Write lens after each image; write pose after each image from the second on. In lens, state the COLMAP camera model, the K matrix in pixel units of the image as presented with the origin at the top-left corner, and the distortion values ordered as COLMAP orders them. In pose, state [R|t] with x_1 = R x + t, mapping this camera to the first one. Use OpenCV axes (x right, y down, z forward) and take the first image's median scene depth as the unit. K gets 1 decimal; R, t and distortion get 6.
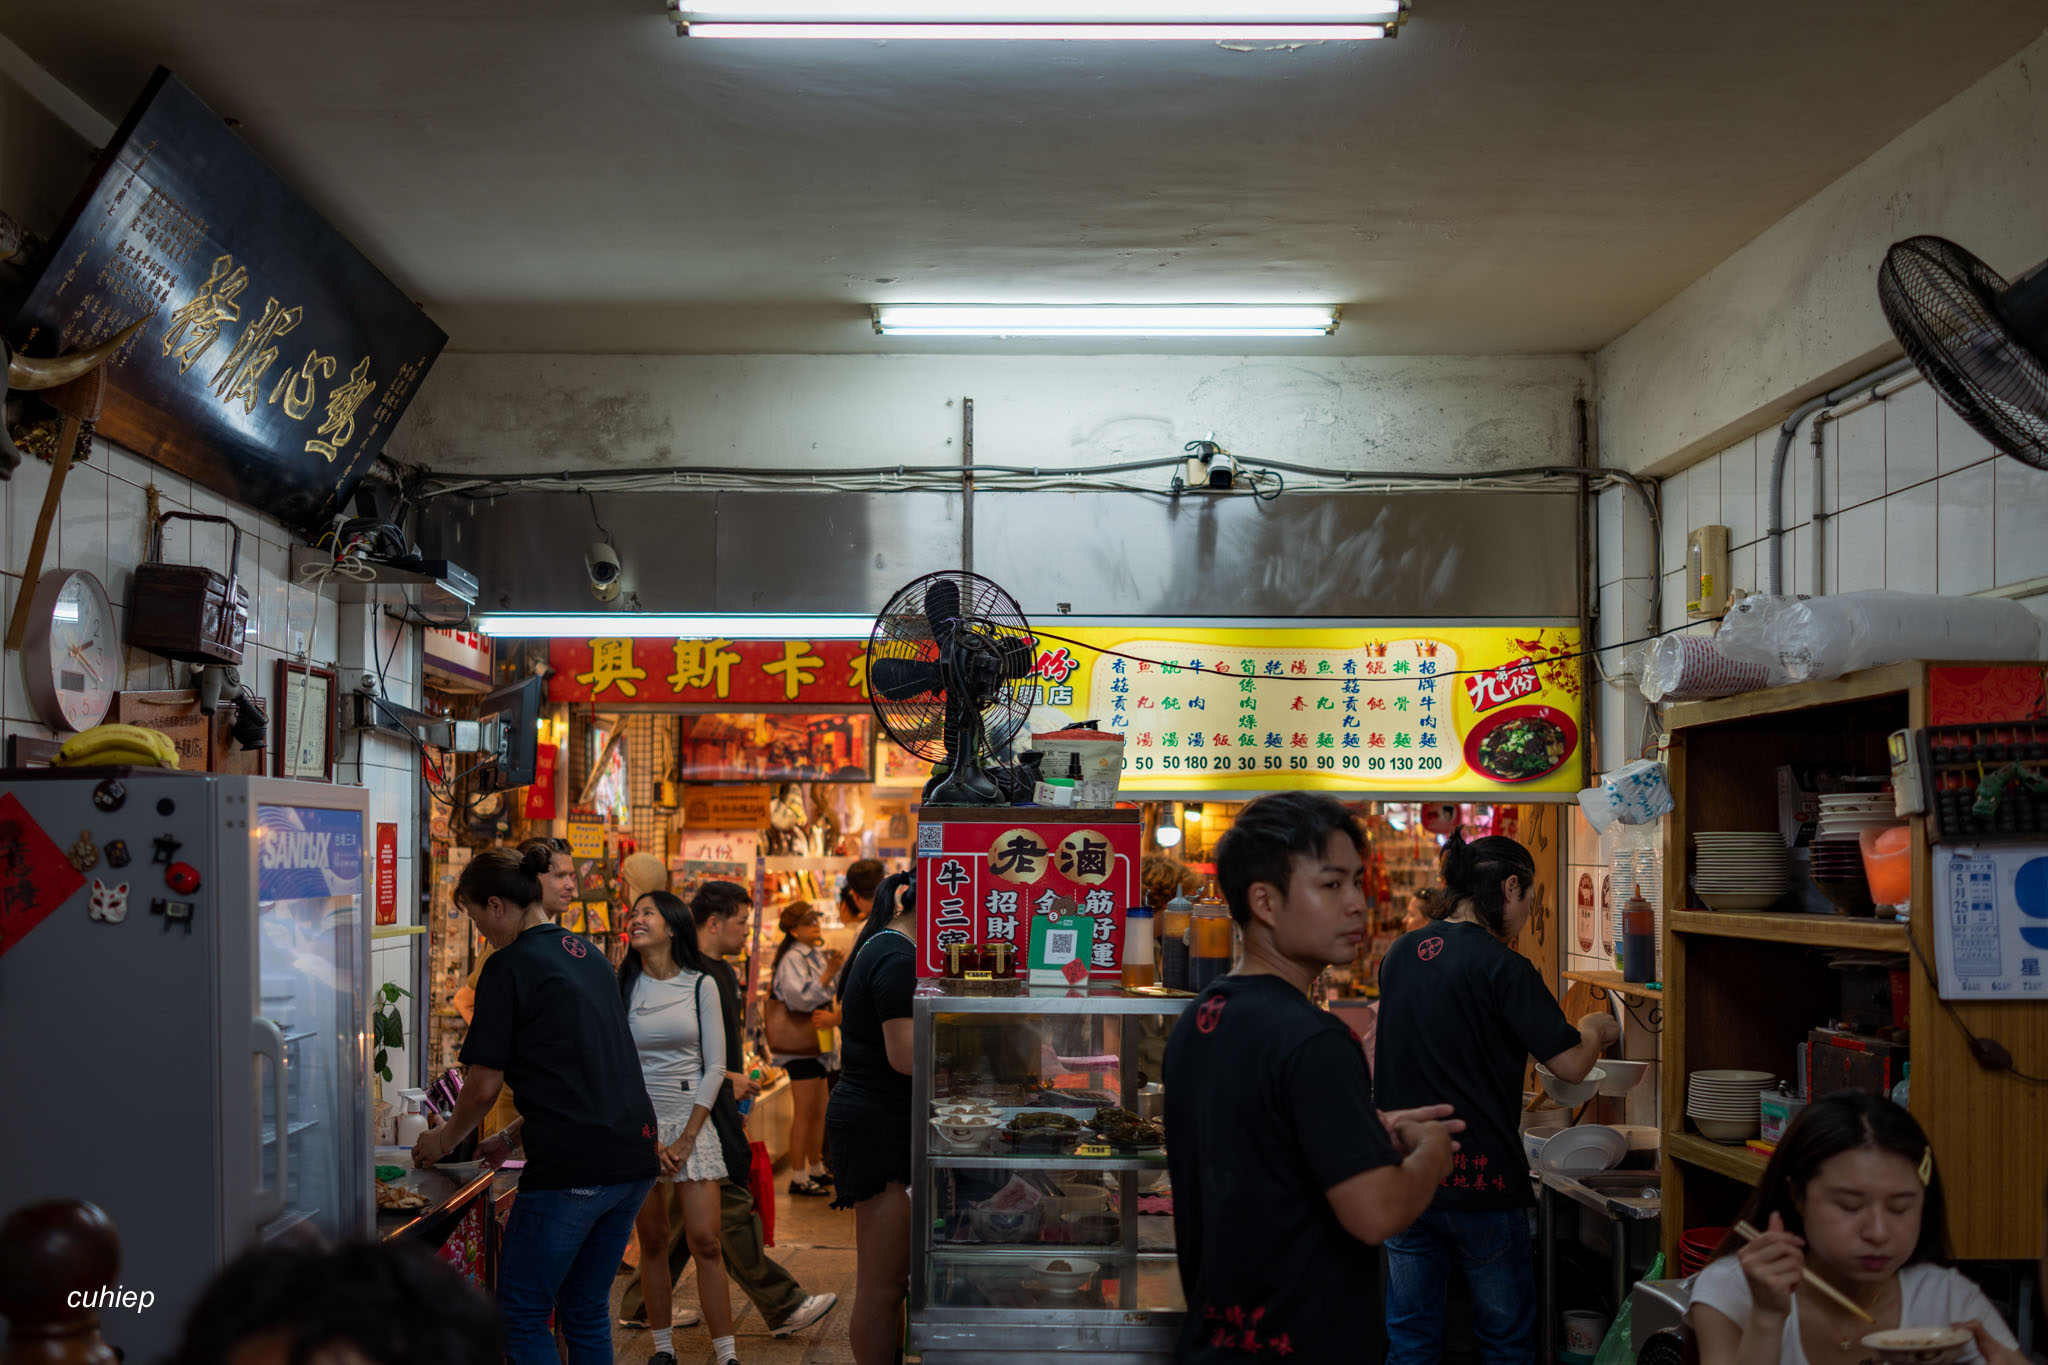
lens RADIAL K [[2091.4, 0, 1024.0], [0, 2091.4, 682.5], [0, 0, 1]] dist [-0.013785, -0.022130]
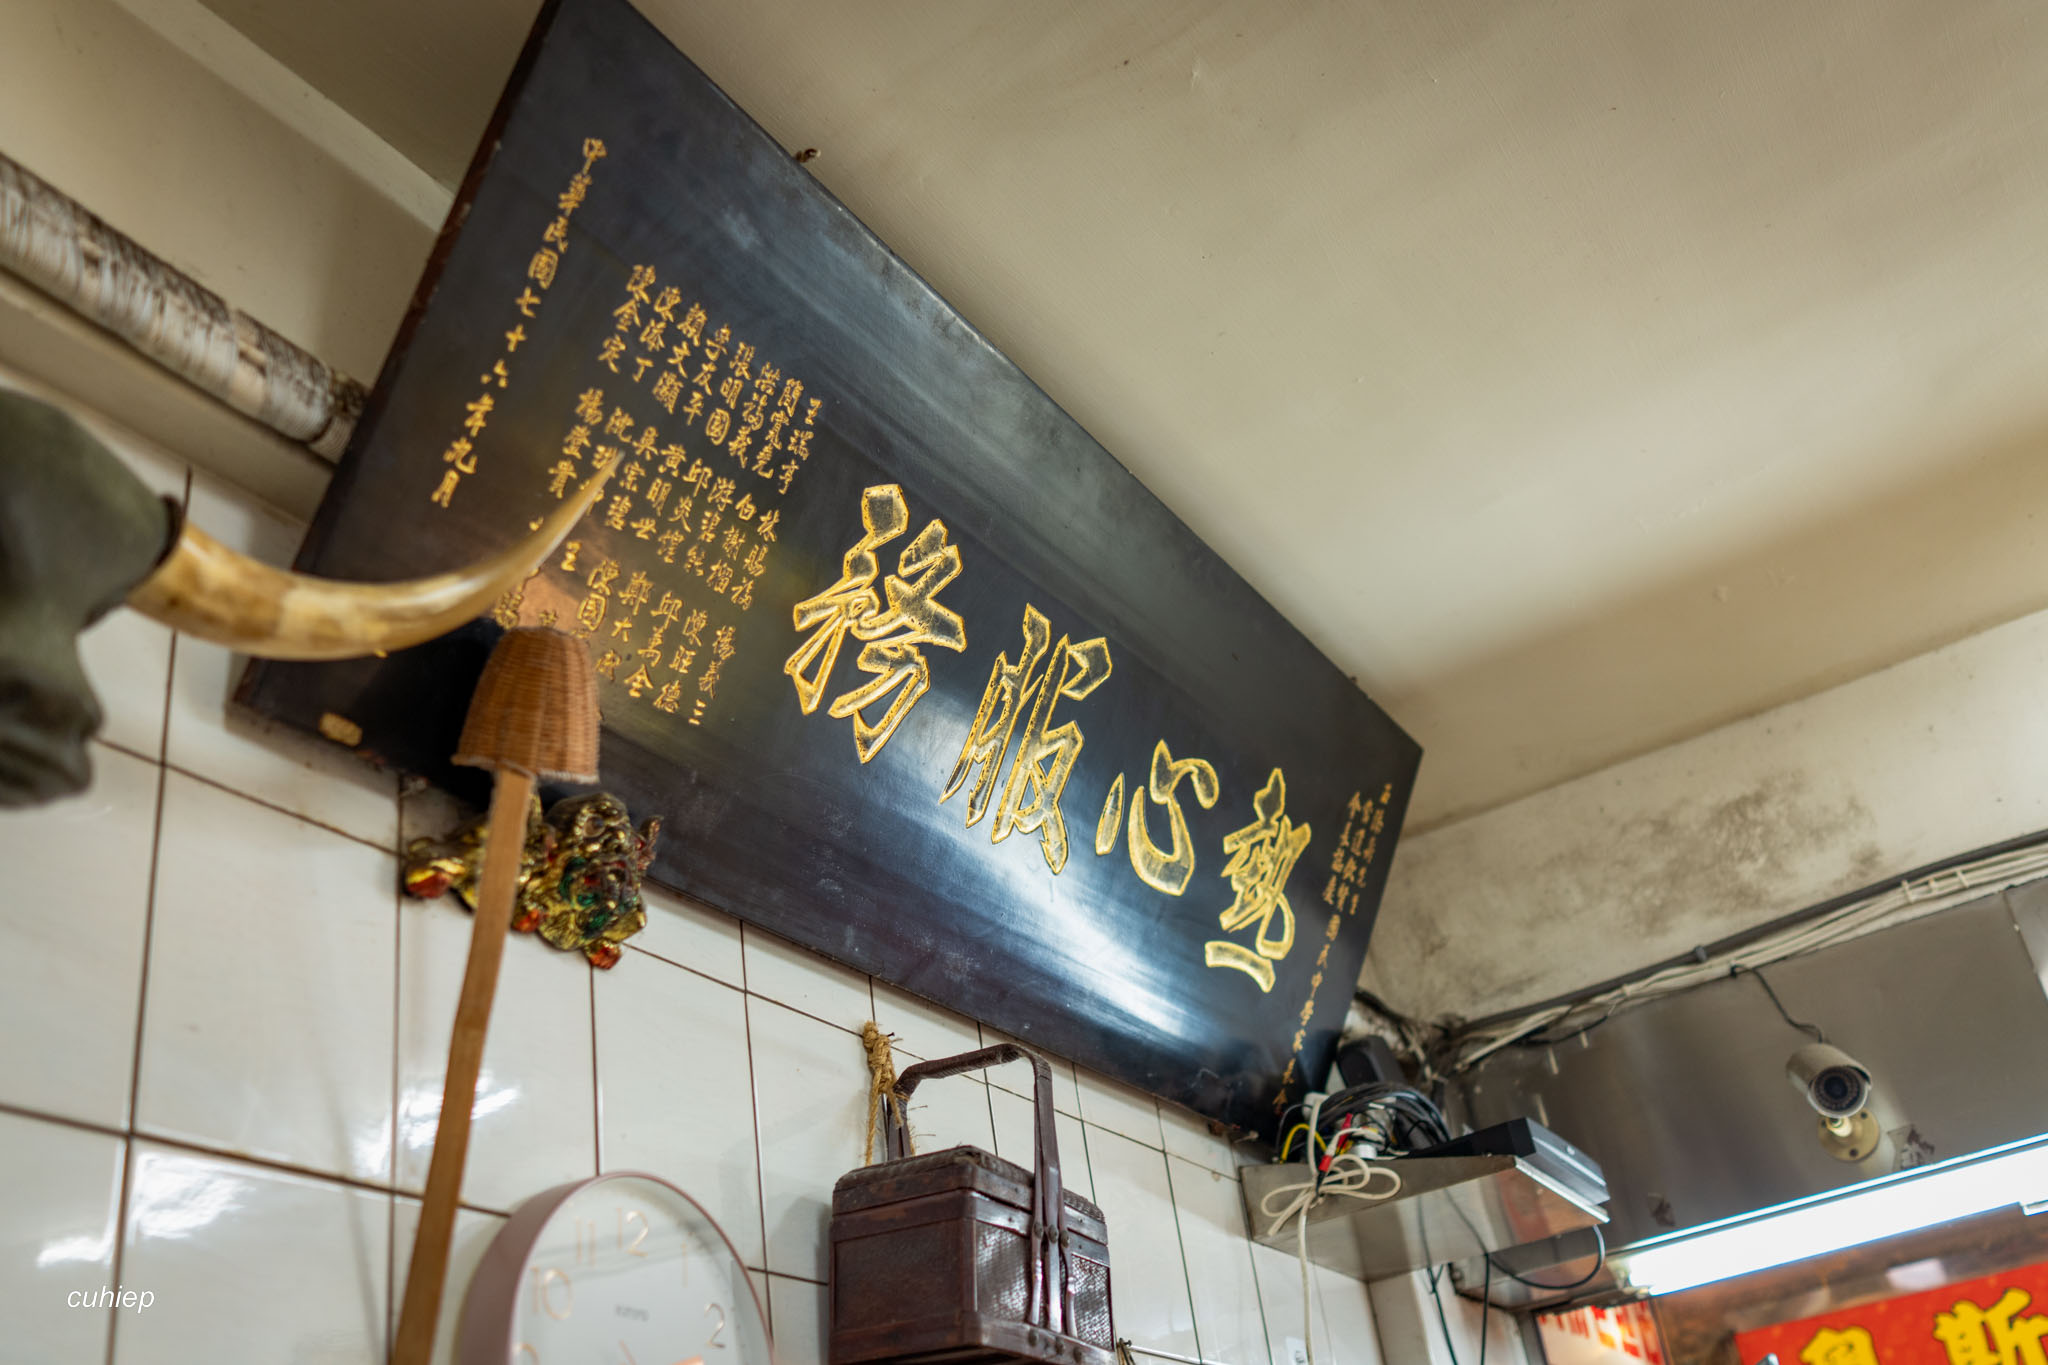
lens RADIAL K [[1958.5, 0, 1058.6], [0, 1958.5, 681.2], [0, 0, 1]] dist [-0.002815, -0.007964]
pose [[0.848593, -0.357377, -0.390093, -0.140948], [0.174786, 0.885331, -0.430858, 0.028387], [0.499340, 0.297440, 0.813750, 0.496977]]
